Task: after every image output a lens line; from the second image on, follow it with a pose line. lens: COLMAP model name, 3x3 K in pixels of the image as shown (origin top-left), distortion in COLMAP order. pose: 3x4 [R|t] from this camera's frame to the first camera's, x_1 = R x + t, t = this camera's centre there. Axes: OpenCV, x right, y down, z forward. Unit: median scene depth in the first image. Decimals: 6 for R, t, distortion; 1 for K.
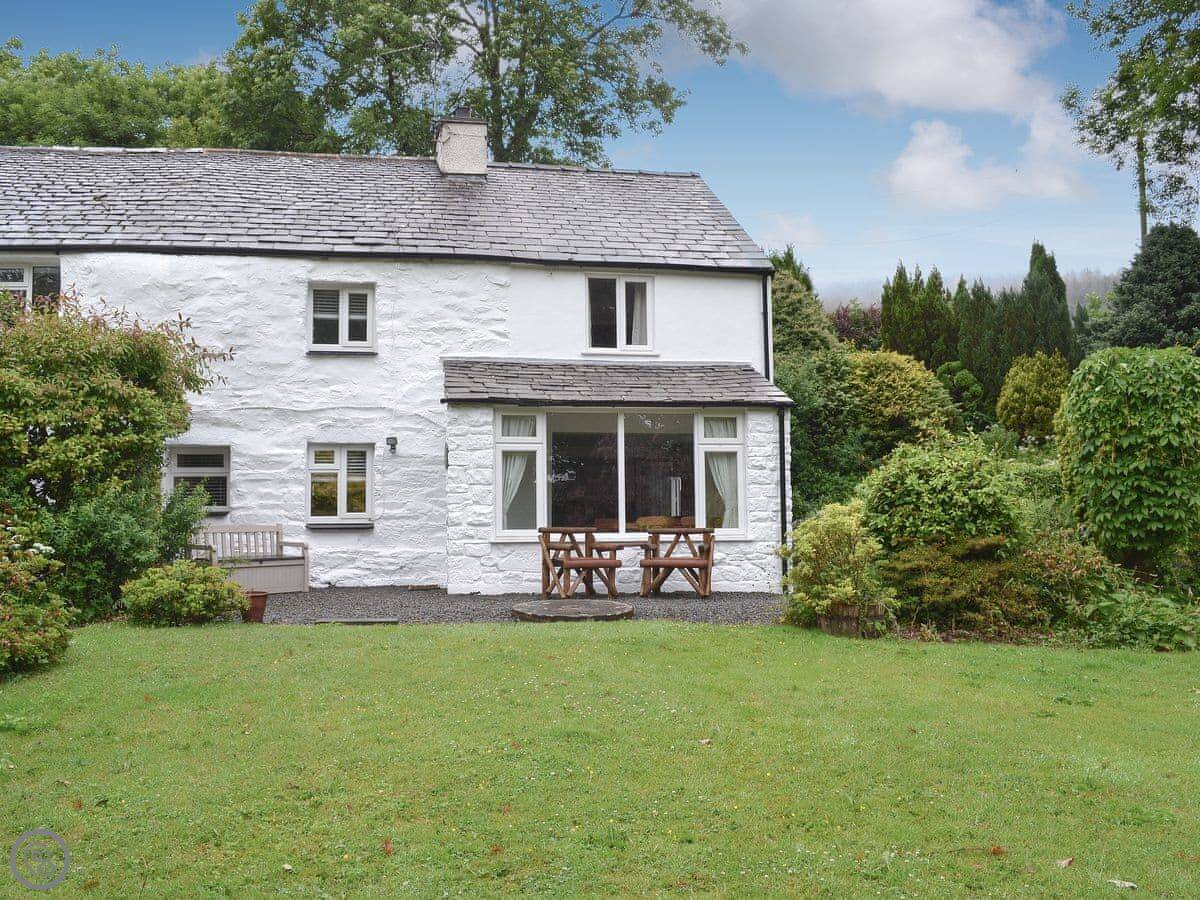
lens RADIAL K [[1137.8, 0, 600.0], [0, 1137.8, 450.0], [0, 0, 1]] dist [-0.038221, -0.006947]
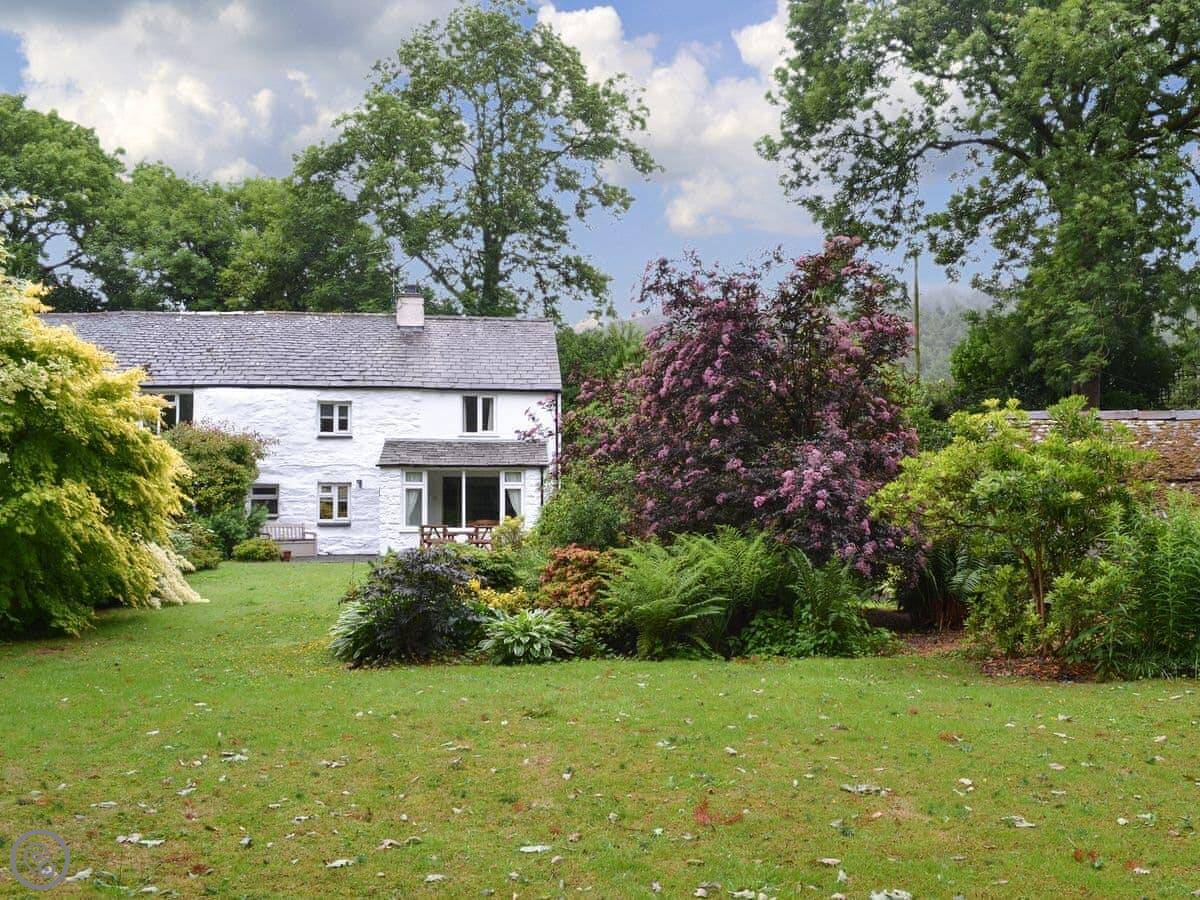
lens RADIAL K [[1053.7, 0, 586.4], [0, 1053.7, 485.5], [0, 0, 1]] dist [-0.001014, 0.001548]
pose [[0.999005, 0.001945, -0.044561, 0.301005], [-0.000688, 0.999602, 0.028206, -0.054233], [0.044598, -0.028147, 0.998608, -0.839726]]
